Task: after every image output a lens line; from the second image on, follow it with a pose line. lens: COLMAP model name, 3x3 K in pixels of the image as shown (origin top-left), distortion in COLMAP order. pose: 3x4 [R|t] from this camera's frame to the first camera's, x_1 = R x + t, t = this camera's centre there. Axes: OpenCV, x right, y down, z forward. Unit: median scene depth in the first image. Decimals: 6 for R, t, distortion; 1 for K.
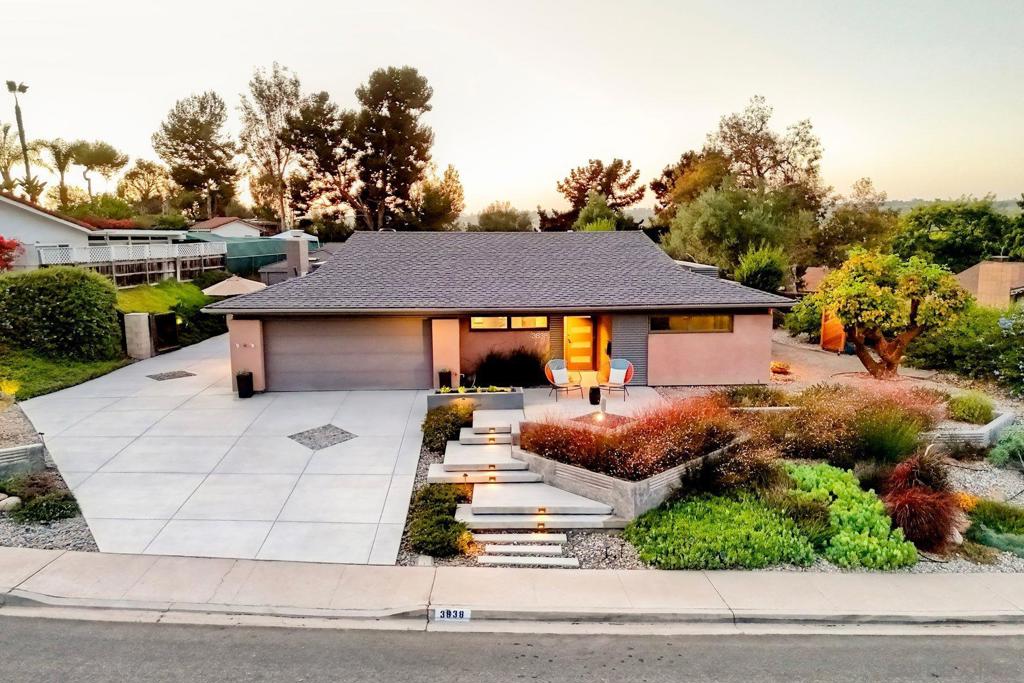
lens RADIAL K [[772.4, 0, 512.0], [0, 772.4, 341.5], [0, 0, 1]] dist [0.087001, -0.083514]
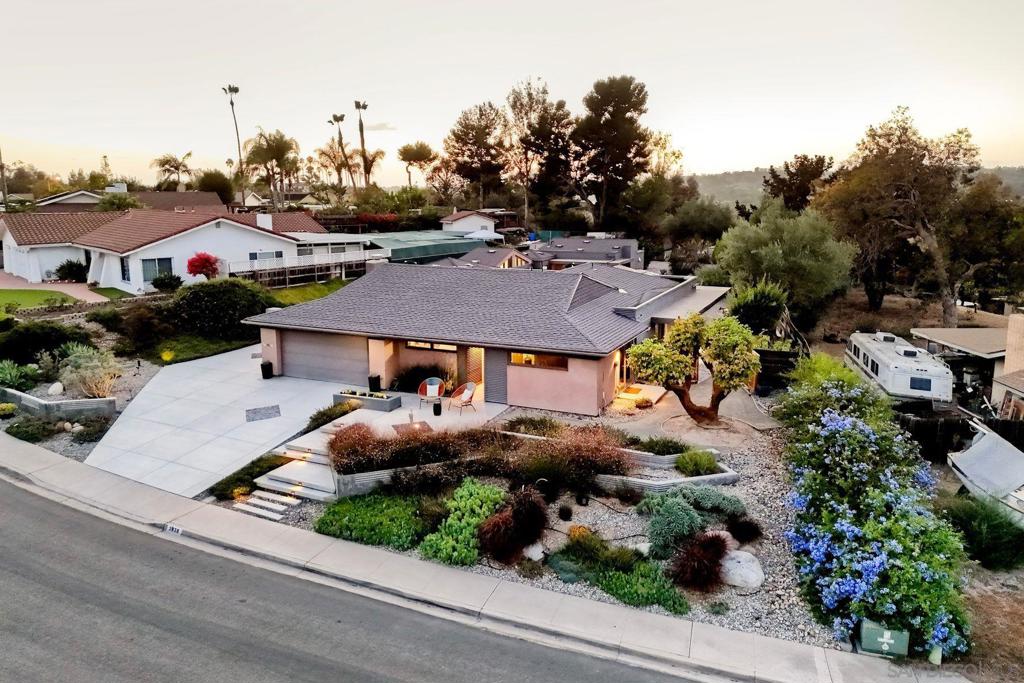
lens RADIAL K [[754.5, 0, 514.6], [0, 754.5, 303.0], [0, 0, 1]] dist [0.068693, -0.057392]
pose [[0.891704, 0.073167, -0.446665, 0.765323], [-0.068448, 0.997297, 0.026717, -0.152827], [0.447413, 0.006749, 0.894302, -0.130379]]
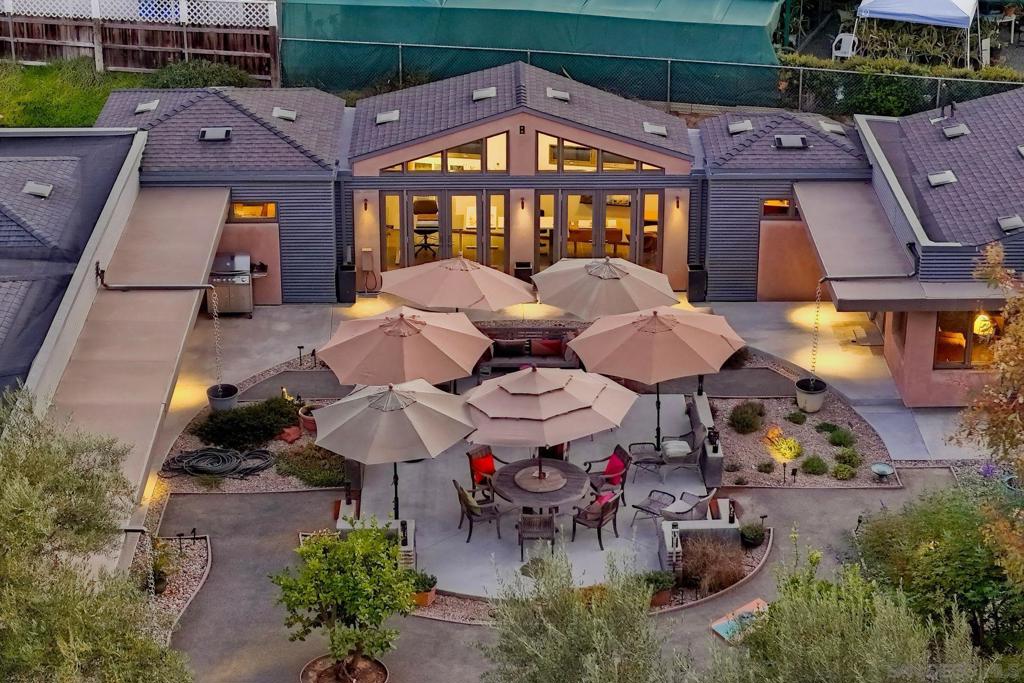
lens RADIAL K [[2112.3, 0, 512.0], [0, 2112.3, 341.5], [0, 0, 1]] dist [-0.247536, 1.401462]
pose [[-0.017937, 0.415847, -0.909258, 1.365409], [-0.148715, 0.898179, 0.413714, -0.833102], [0.988717, 0.142641, 0.045732, 2.035008]]
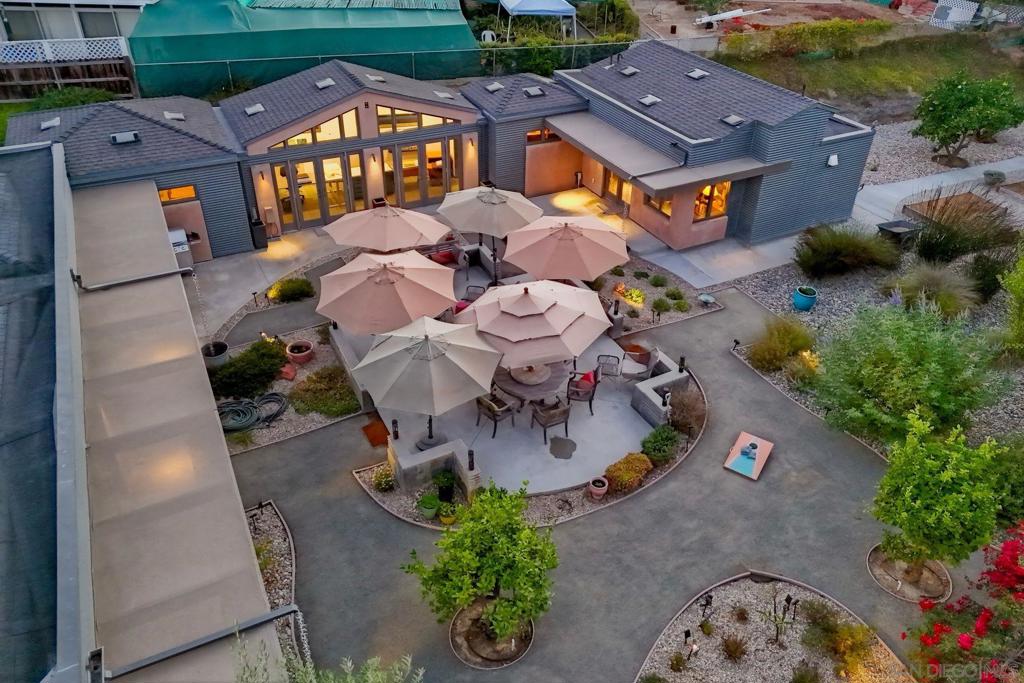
lens RADIAL K [[754.5, 0, 514.6], [0, 754.5, 303.0], [0, 0, 1]] dist [0.068693, -0.057392]
pose [[0.420697, 0.499255, -0.757469, 0.534639], [-0.152680, 0.862006, 0.483358, -0.513995], [0.894261, -0.087696, 0.438869, 1.833677]]
